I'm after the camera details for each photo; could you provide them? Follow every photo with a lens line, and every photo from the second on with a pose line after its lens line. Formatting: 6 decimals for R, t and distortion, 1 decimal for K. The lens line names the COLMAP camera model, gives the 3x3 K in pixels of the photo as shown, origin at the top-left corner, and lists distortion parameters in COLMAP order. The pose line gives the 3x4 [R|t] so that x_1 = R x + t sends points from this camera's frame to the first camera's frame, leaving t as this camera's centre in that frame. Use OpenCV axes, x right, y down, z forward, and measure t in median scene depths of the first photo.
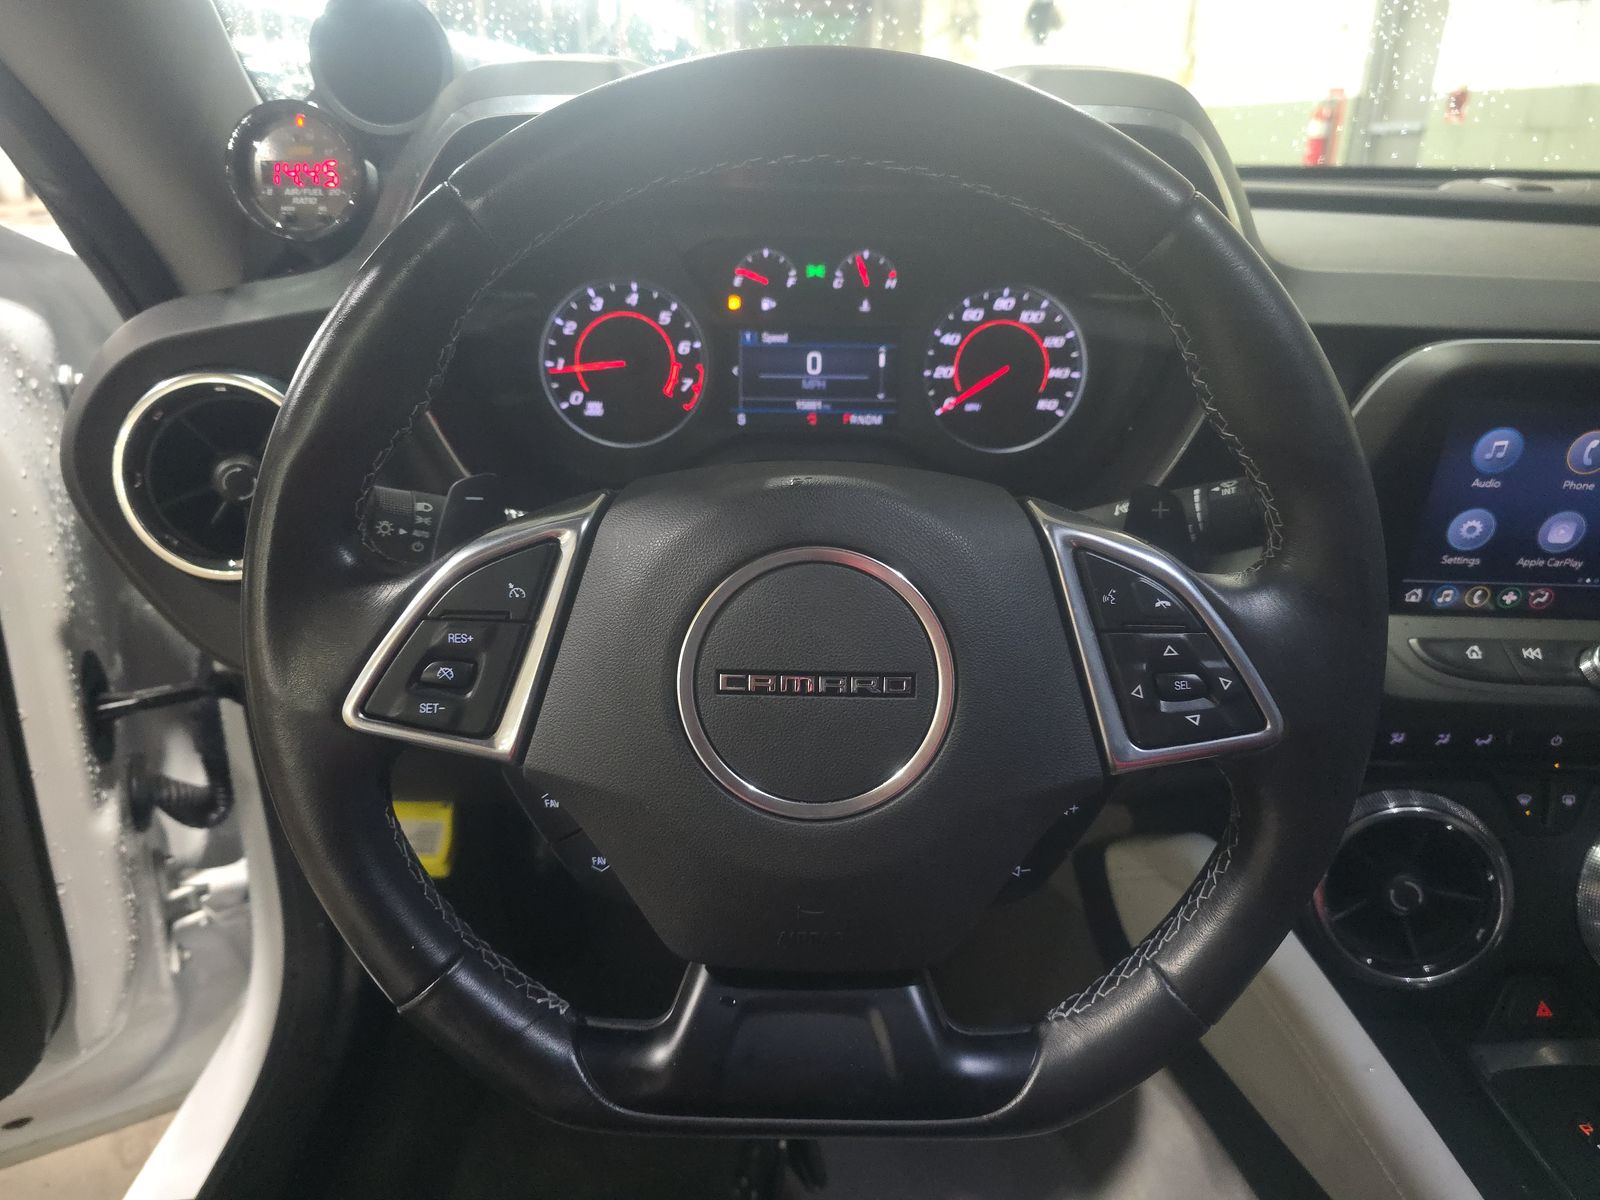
lens RADIAL K [[1085.7, 0, 802.5], [0, 1085.7, 609.5], [0, 0, 1]] dist [0.018795, -0.008497]
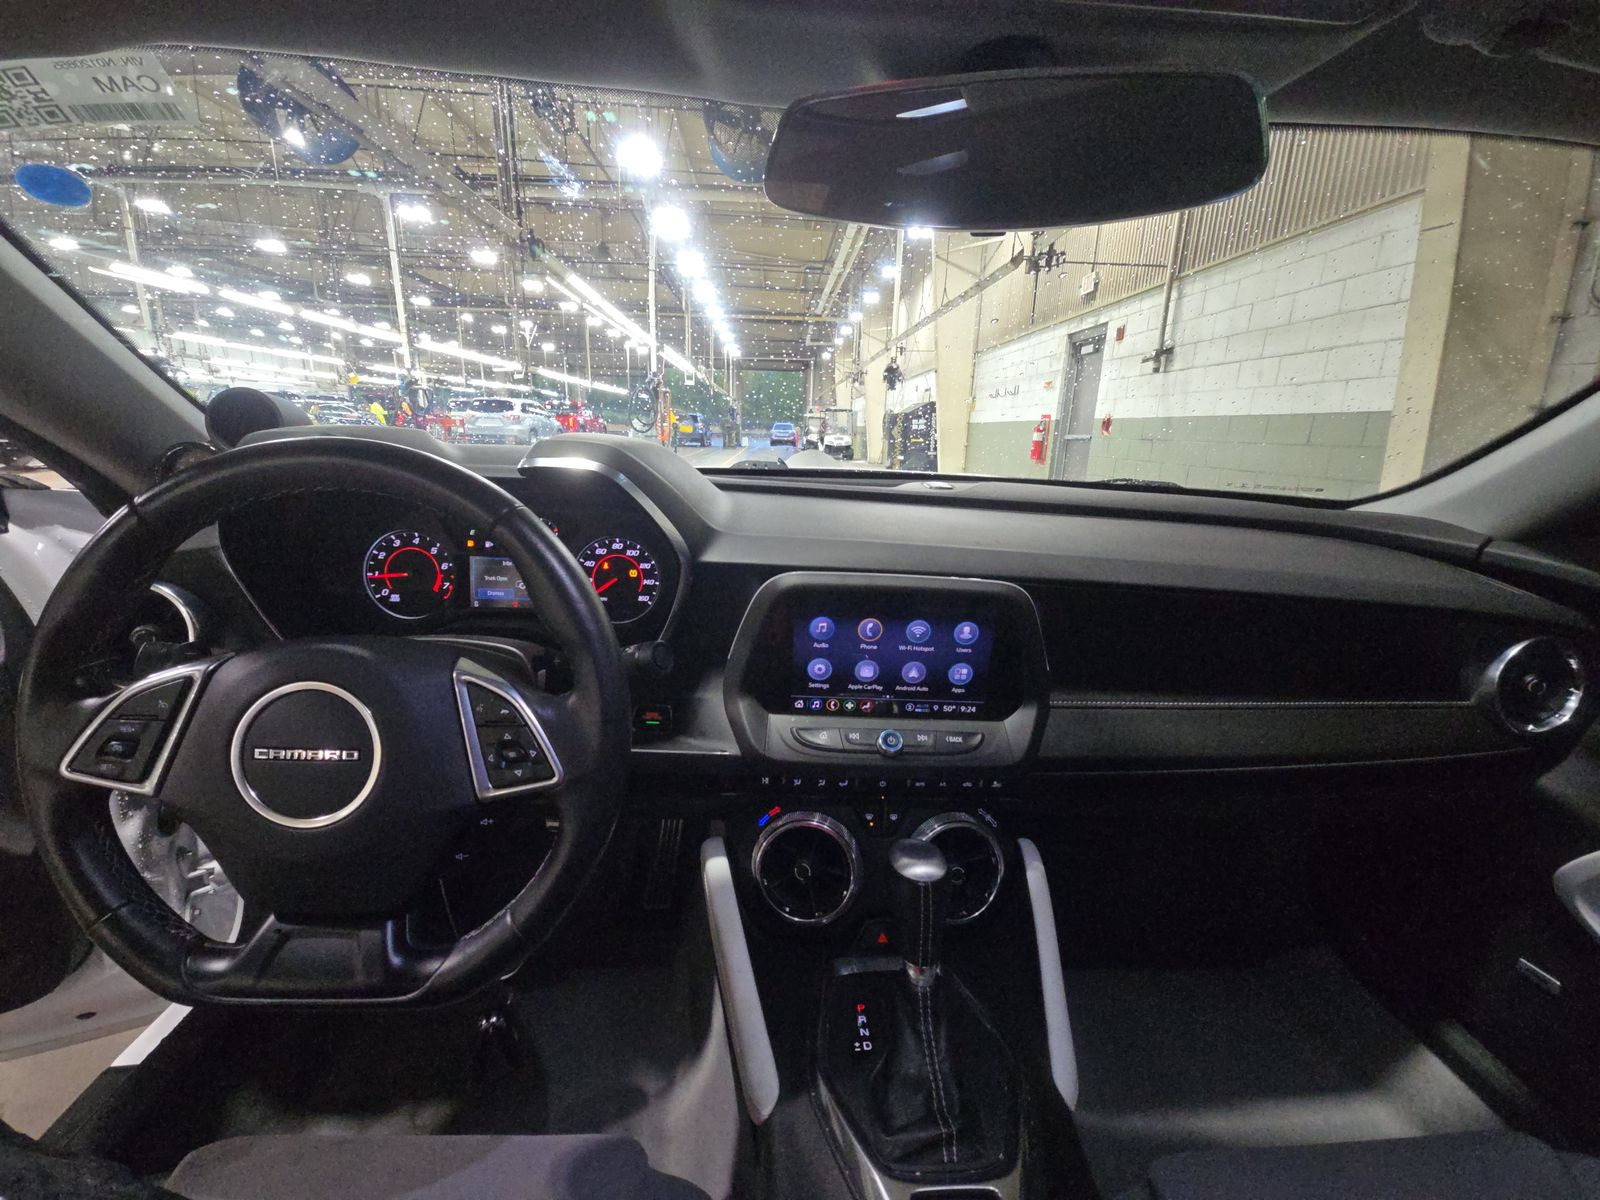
lens RADIAL K [[641.2, 0, 796.9], [0, 641.2, 608.5], [0, 0, 1]] dist [0.003018, 0.000433]
pose [[0.999525, 0.010809, 0.028849, 0.466269], [-0.006660, 0.990097, -0.140229, -0.018156], [-0.030079, 0.139971, 0.989699, -0.100888]]
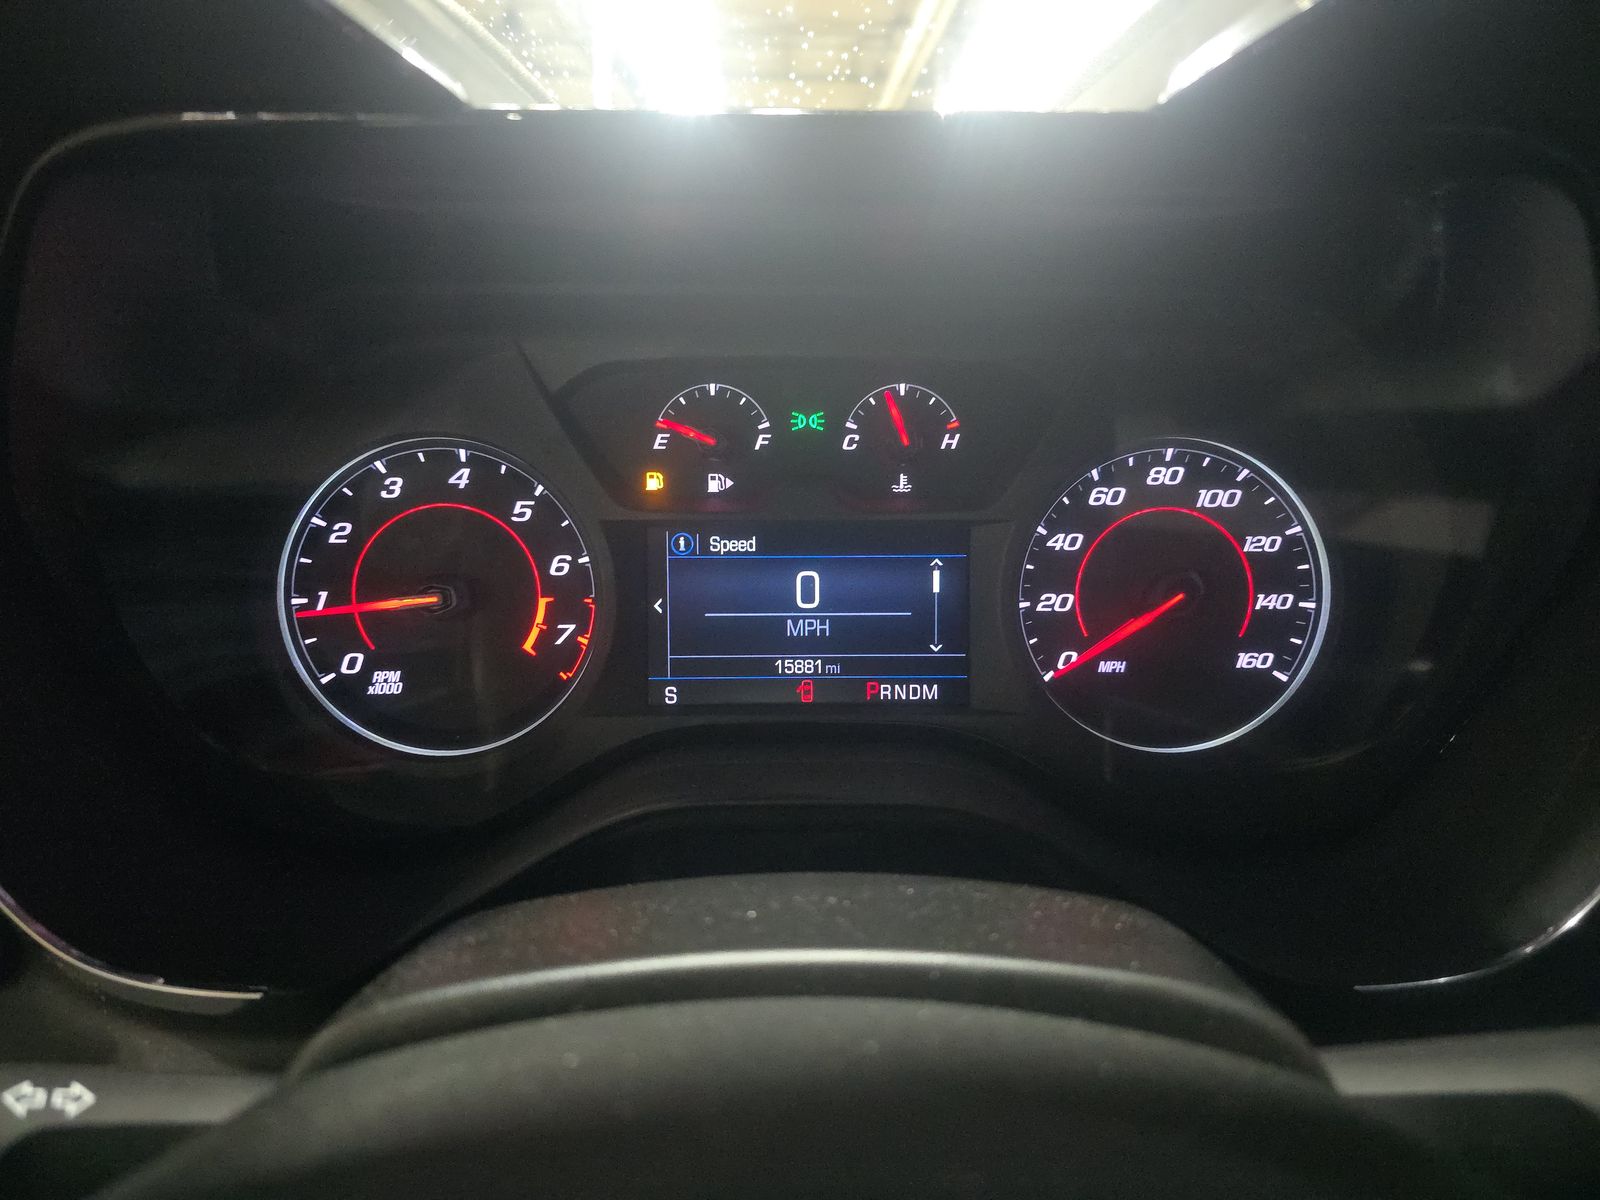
lens RADIAL K [[1085.7, 0, 811.7], [0, 1085.7, 592.6], [0, 0, 1]] dist [0.018795, -0.008497]
pose [[0.999880, -0.015490, -0.001004, 0.013222], [0.015120, 0.986551, -0.162753, -0.140841], [0.003511, 0.162718, 0.986666, 0.485346]]
